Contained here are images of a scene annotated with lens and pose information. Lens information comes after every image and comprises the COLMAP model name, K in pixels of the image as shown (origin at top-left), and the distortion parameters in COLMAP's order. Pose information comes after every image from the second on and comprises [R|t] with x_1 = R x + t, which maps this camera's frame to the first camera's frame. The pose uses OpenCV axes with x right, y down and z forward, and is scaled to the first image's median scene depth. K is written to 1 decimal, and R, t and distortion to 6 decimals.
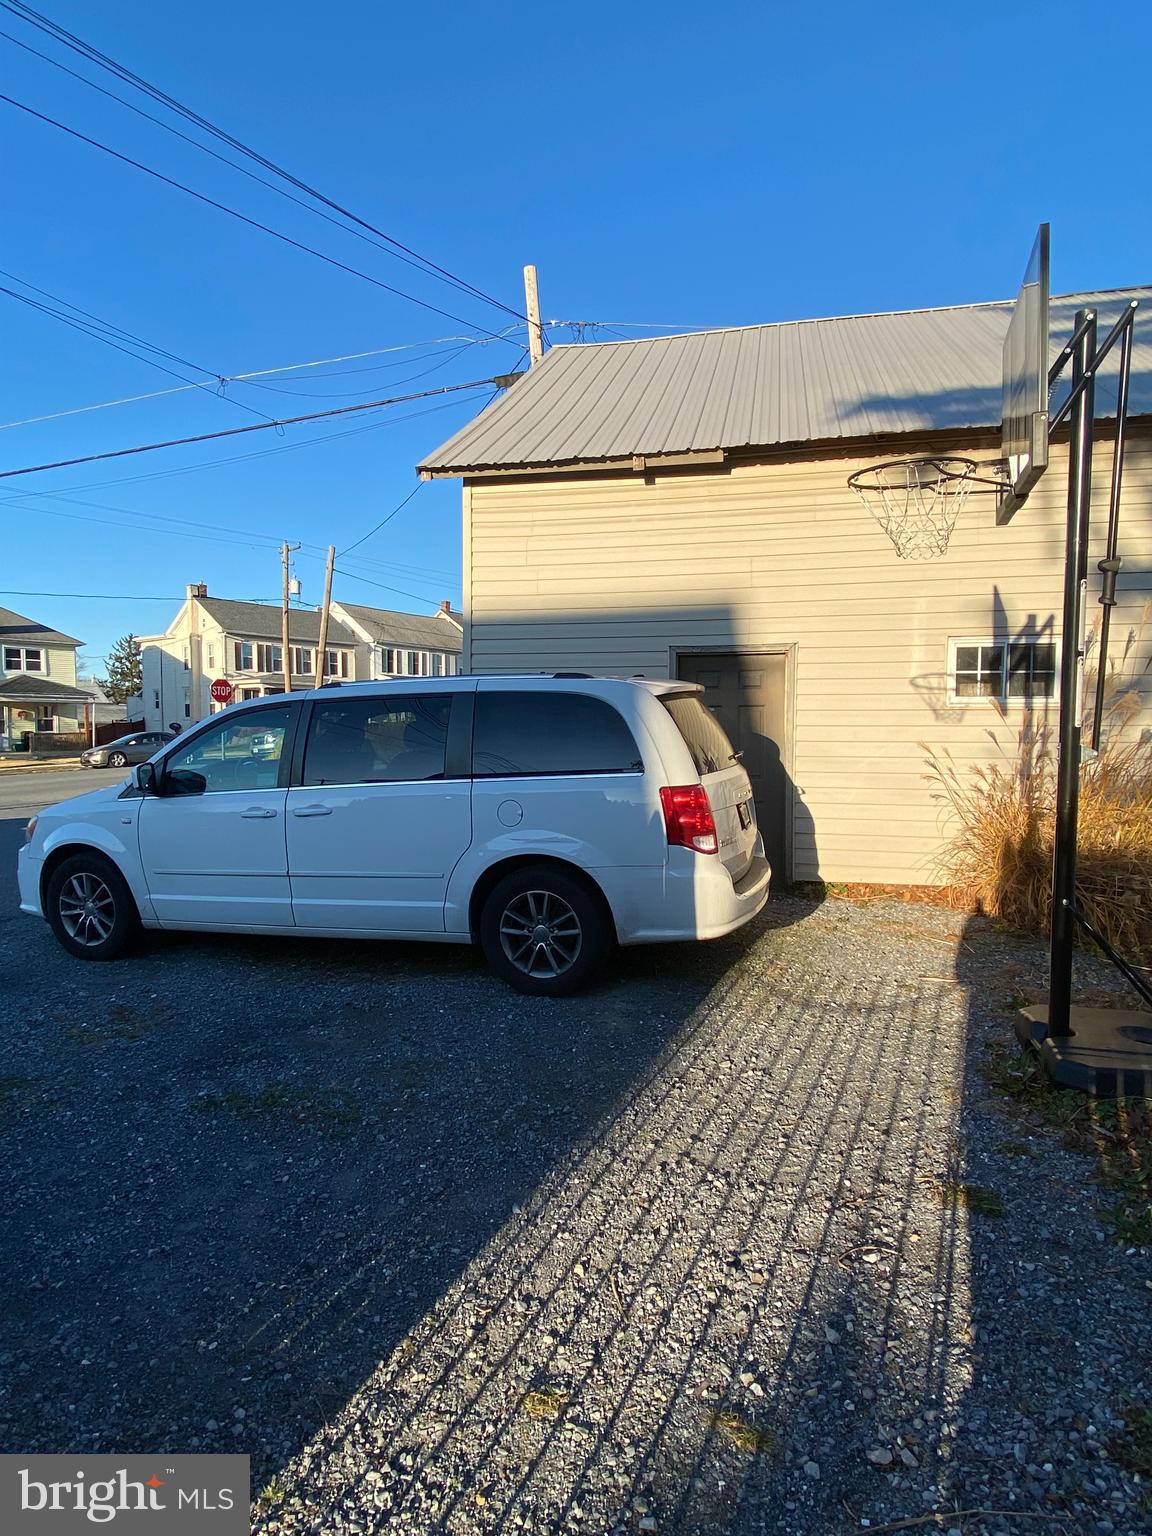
lens RADIAL K [[858.6, 0, 543.4], [0, 858.6, 773.2], [0, 0, 1]] dist [0.046710, 0.000108]
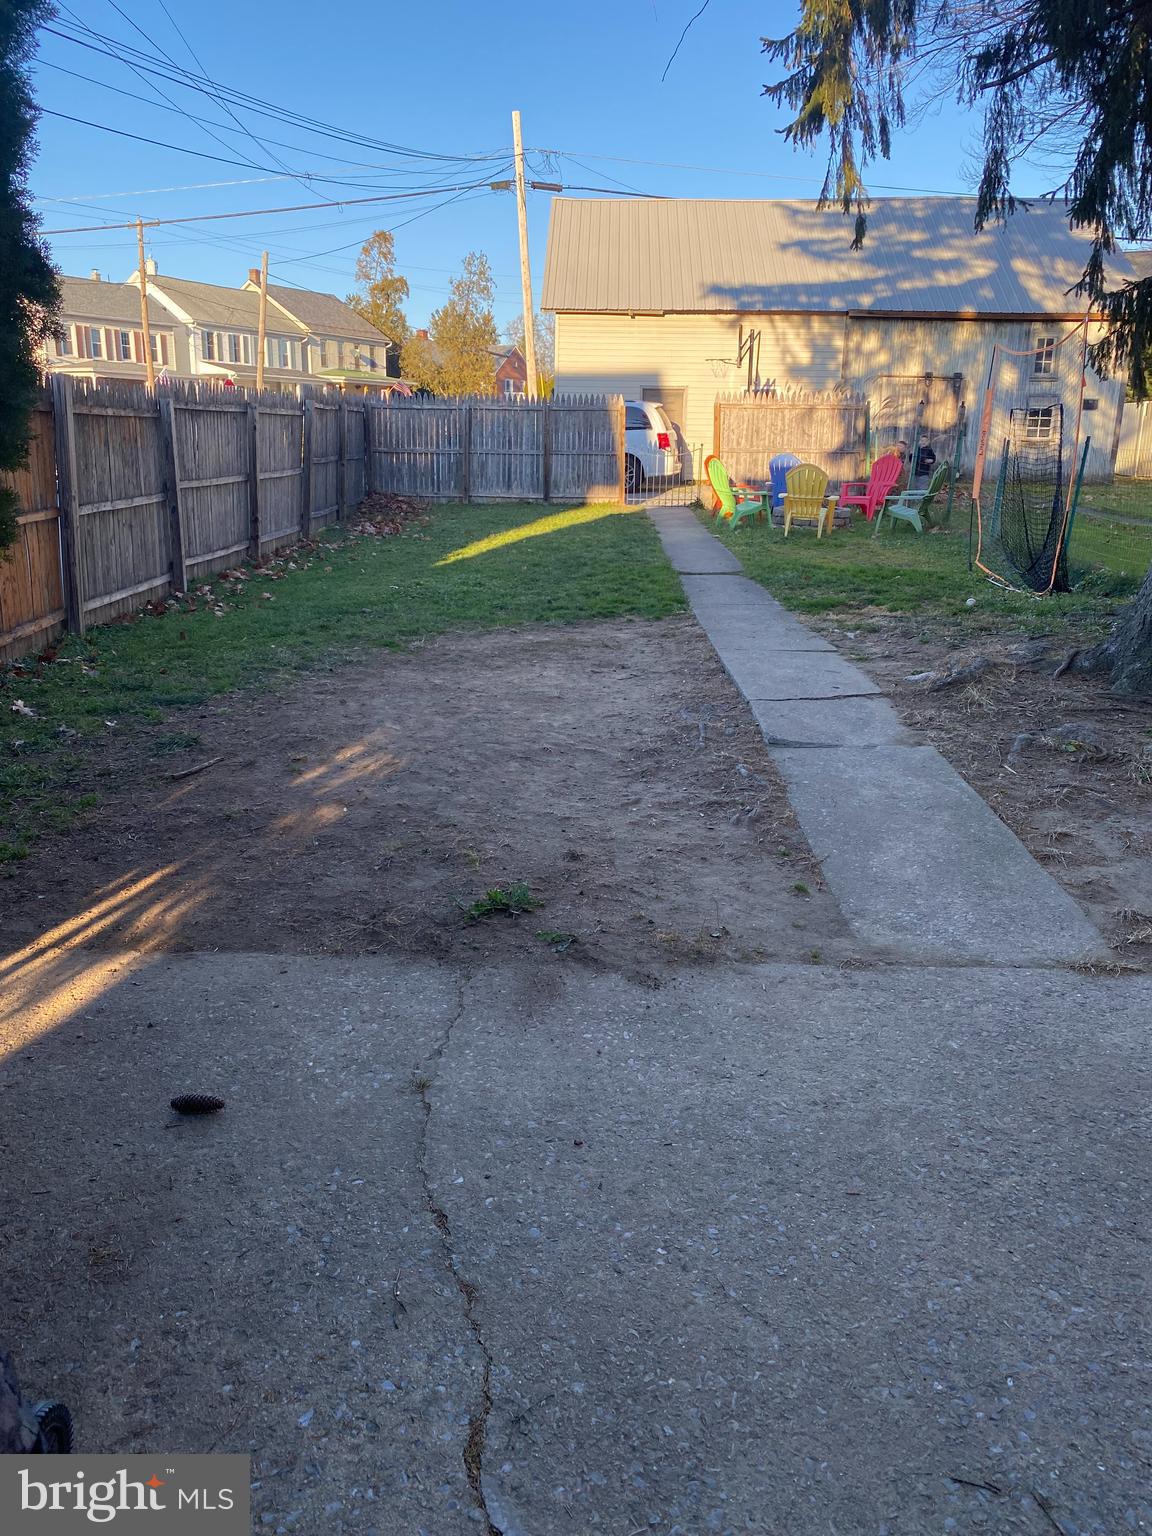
lens RADIAL K [[1168.8, 0, 576.0], [0, 1168.8, 768.0], [0, 0, 1]] dist [0.010748, -0.068175]
pose [[0.973751, -0.050040, 0.222048, -0.880199], [-0.000800, 0.974777, 0.223179, 0.187909], [-0.227616, -0.217499, 0.949150, -2.533943]]
